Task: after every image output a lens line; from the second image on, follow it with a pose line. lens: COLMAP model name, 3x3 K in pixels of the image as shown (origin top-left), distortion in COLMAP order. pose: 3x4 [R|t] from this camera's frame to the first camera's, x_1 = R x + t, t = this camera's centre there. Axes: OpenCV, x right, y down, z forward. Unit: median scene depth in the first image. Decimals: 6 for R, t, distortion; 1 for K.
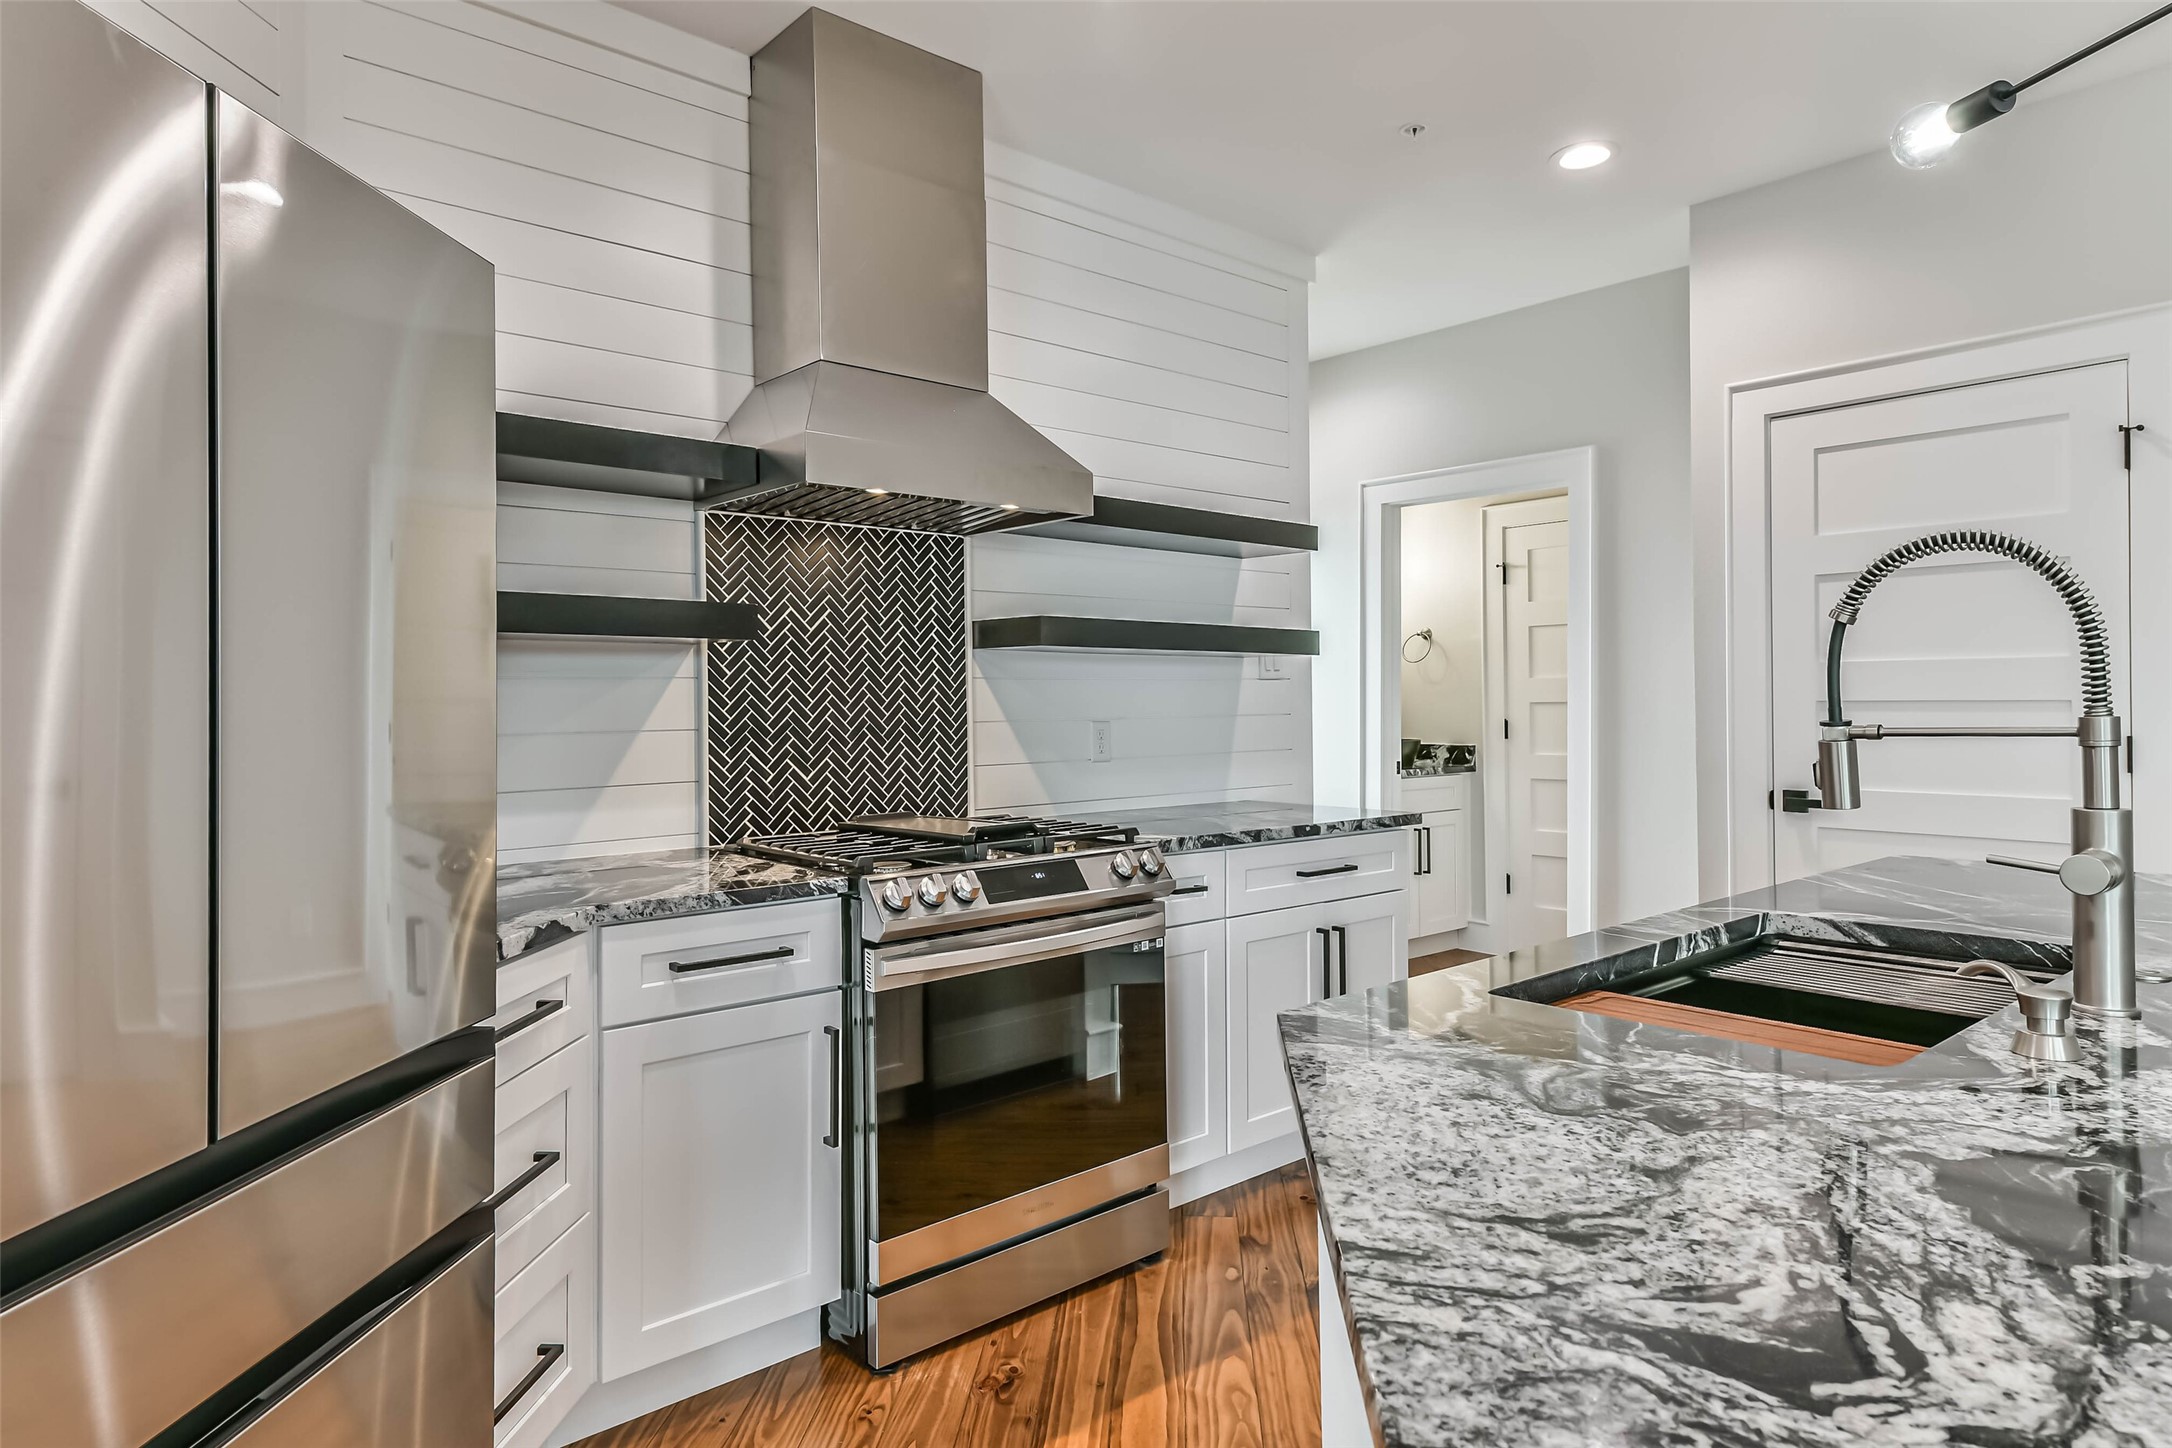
lens RADIAL K [[1281.7, 0, 1069.4], [0, 1281.7, 706.6], [0, 0, 1]] dist [-0.002869, -0.001049]
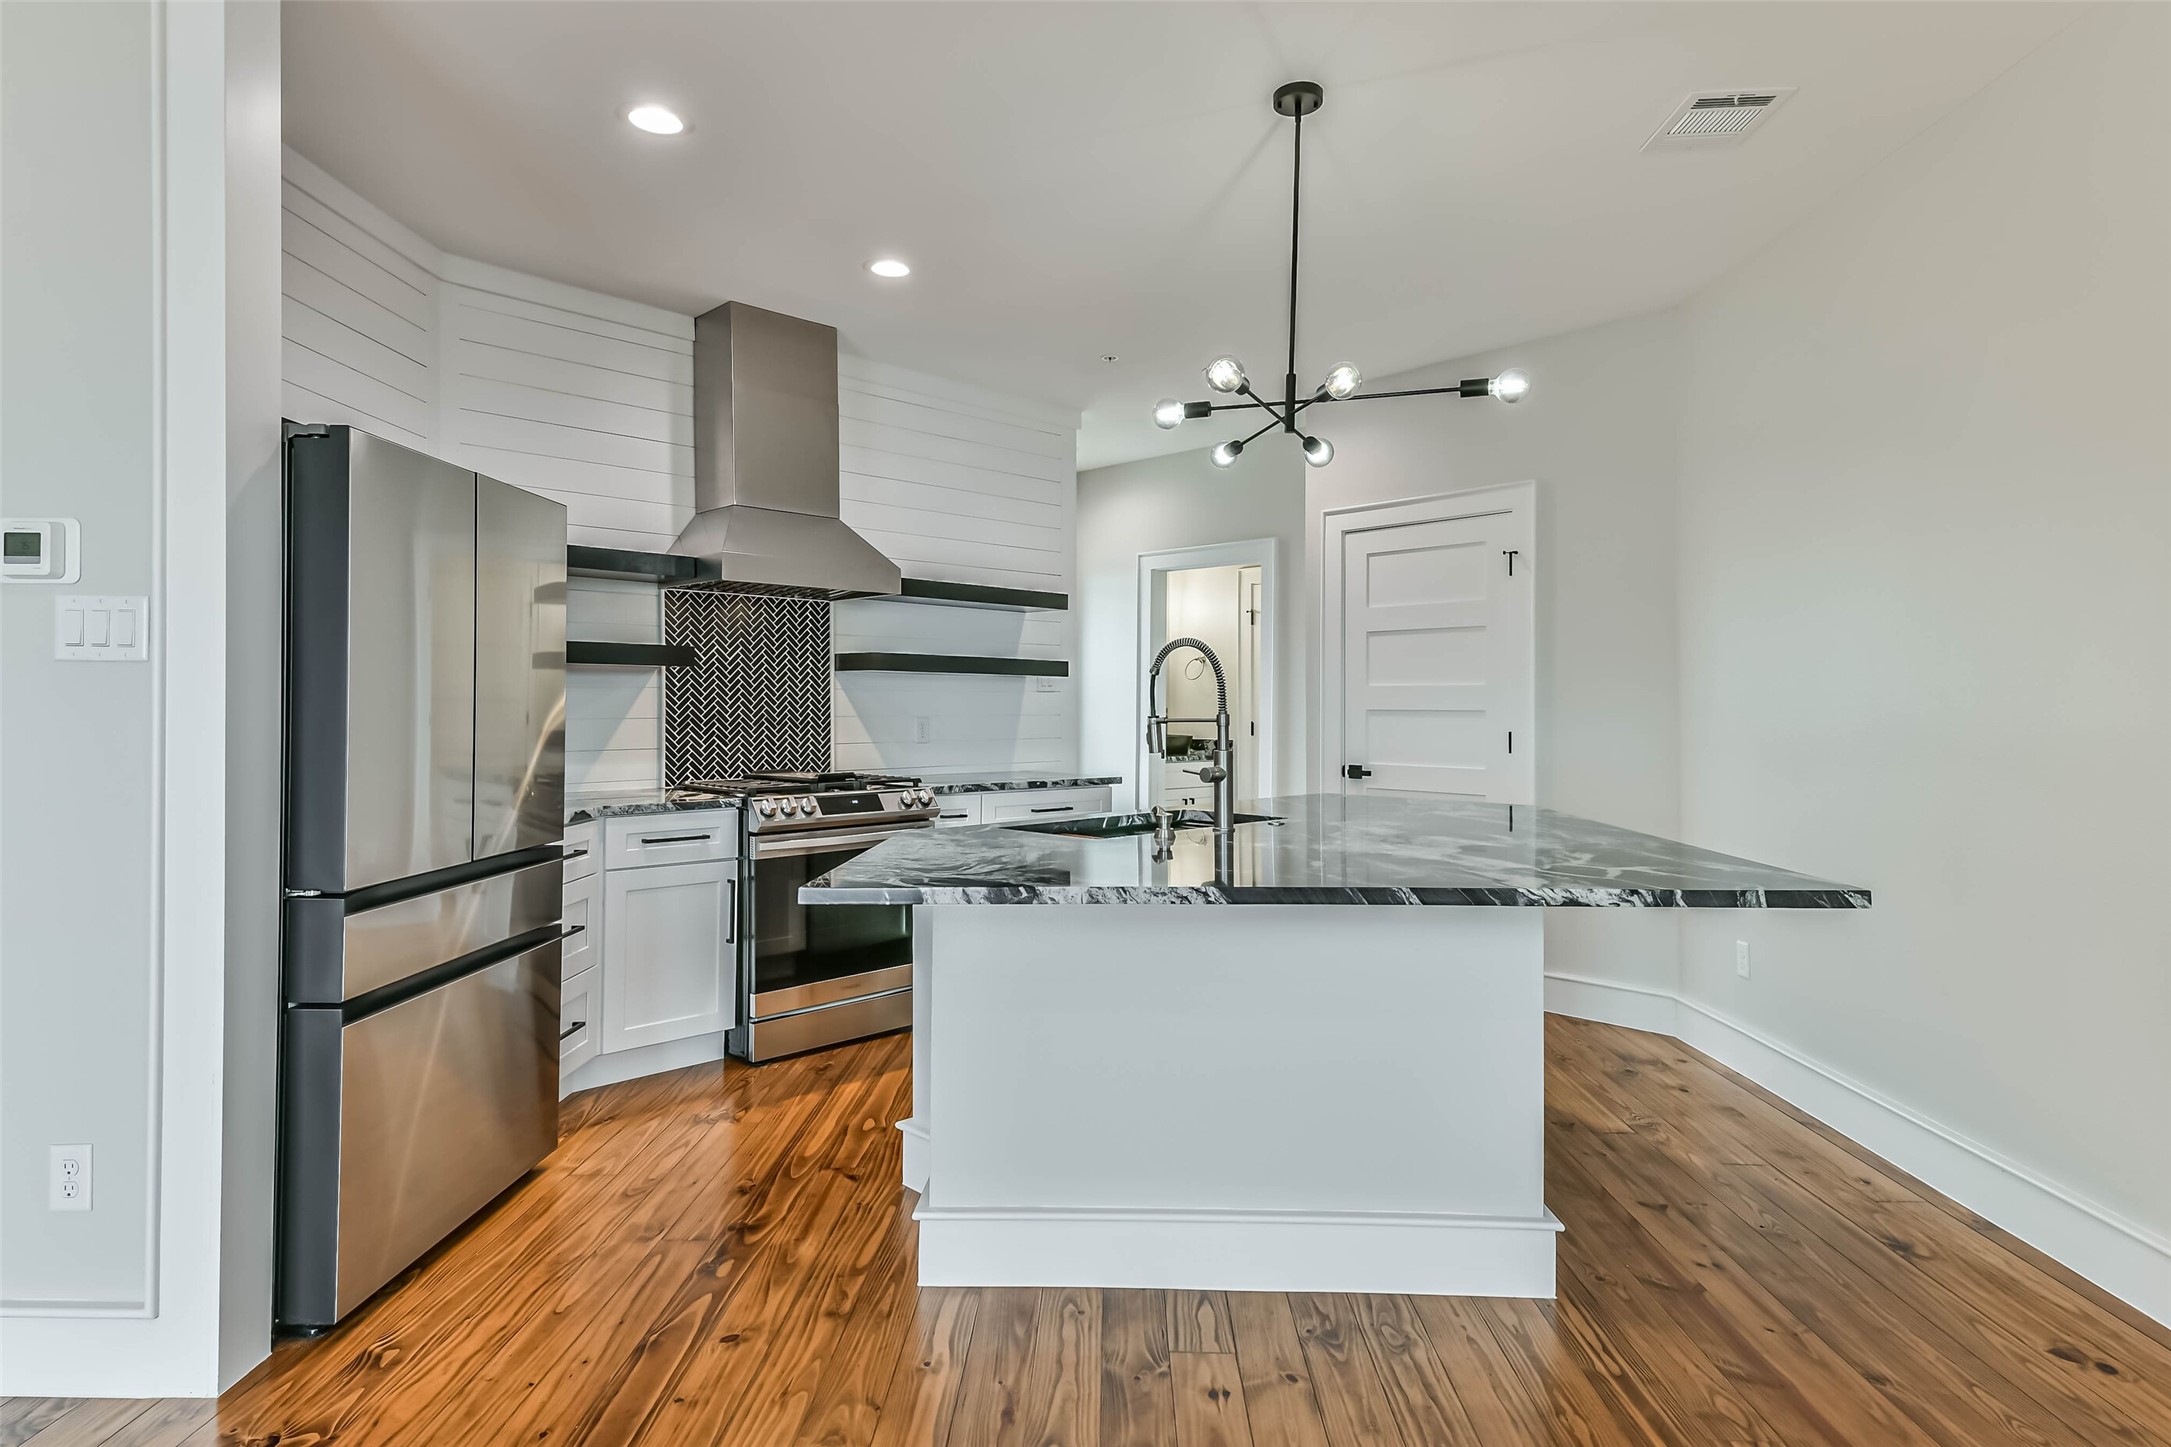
lens RADIAL K [[1189.8, 0, 1095.3], [0, 1189.8, 711.6], [0, 0, 1]] dist [0.008118, -0.000061]
pose [[0.997842, 0.010956, 0.064744, 0.182197], [-0.010955, 0.999940, -0.000364, 0.003338], [-0.064744, -0.000346, 0.997902, -0.605489]]
